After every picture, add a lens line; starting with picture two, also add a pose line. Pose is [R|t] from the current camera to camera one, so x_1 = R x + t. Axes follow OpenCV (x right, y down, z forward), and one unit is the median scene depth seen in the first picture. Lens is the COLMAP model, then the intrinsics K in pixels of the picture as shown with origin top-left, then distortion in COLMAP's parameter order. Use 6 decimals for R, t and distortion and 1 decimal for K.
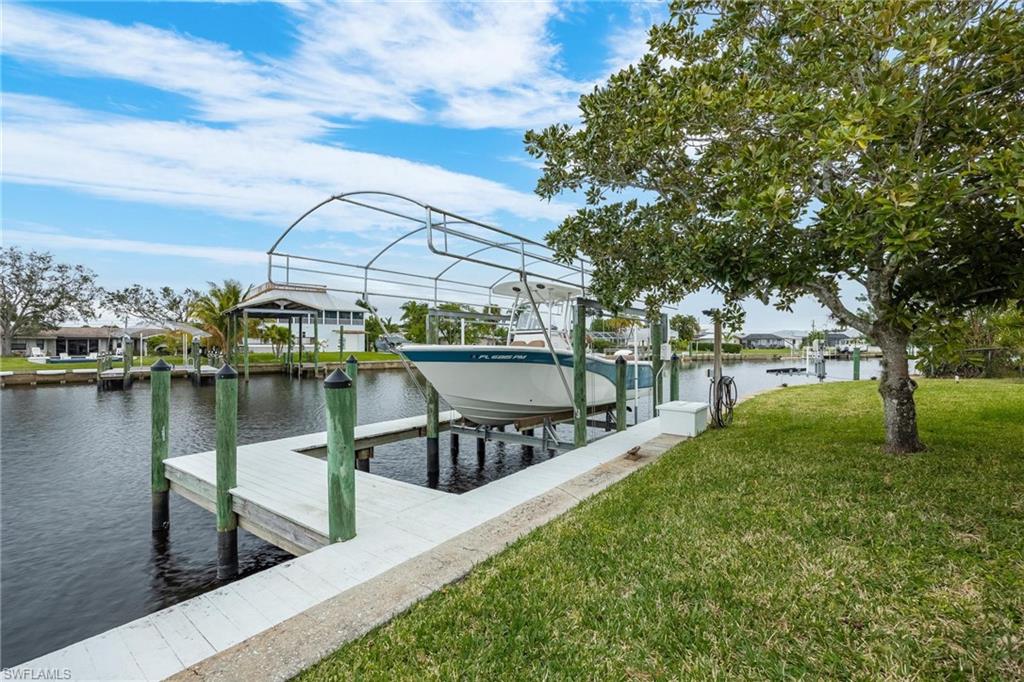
lens RADIAL K [[445.1, 0, 497.8], [0, 445.1, 343.1], [0, 0, 1]] dist [-0.000108, 0.000349]
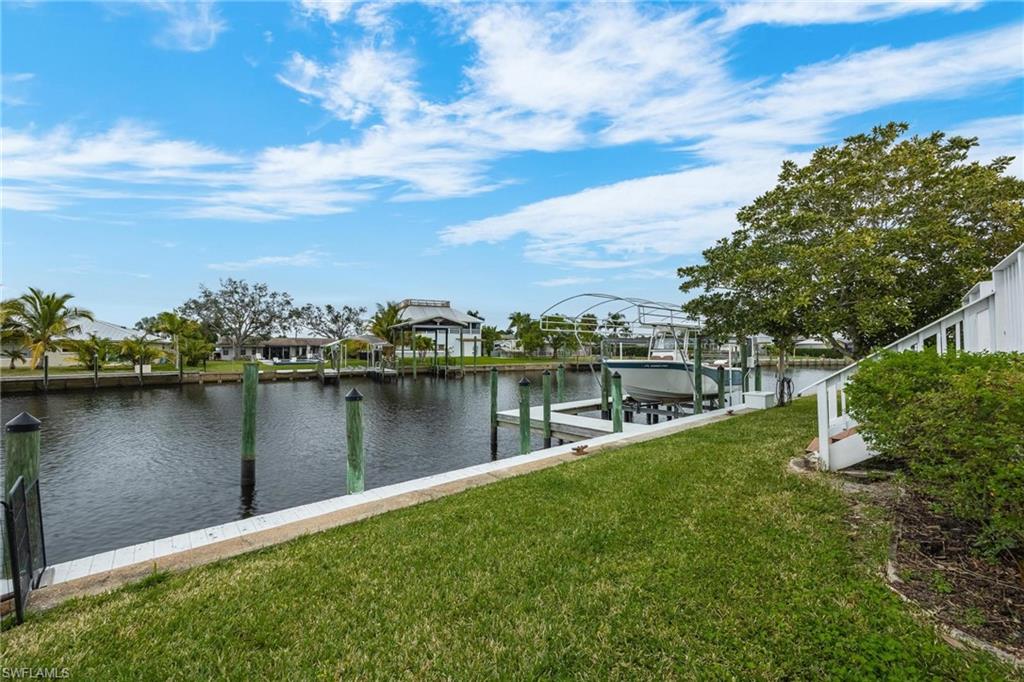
lens RADIAL K [[421.6, 0, 508.9], [0, 421.6, 344.8], [0, 0, 1]] dist [0.008869, -0.000084]
pose [[0.983762, -0.003199, -0.179447, -0.079901], [0.002247, 0.999982, -0.005507, -0.014409], [0.179462, 0.005014, 0.983752, -0.254519]]
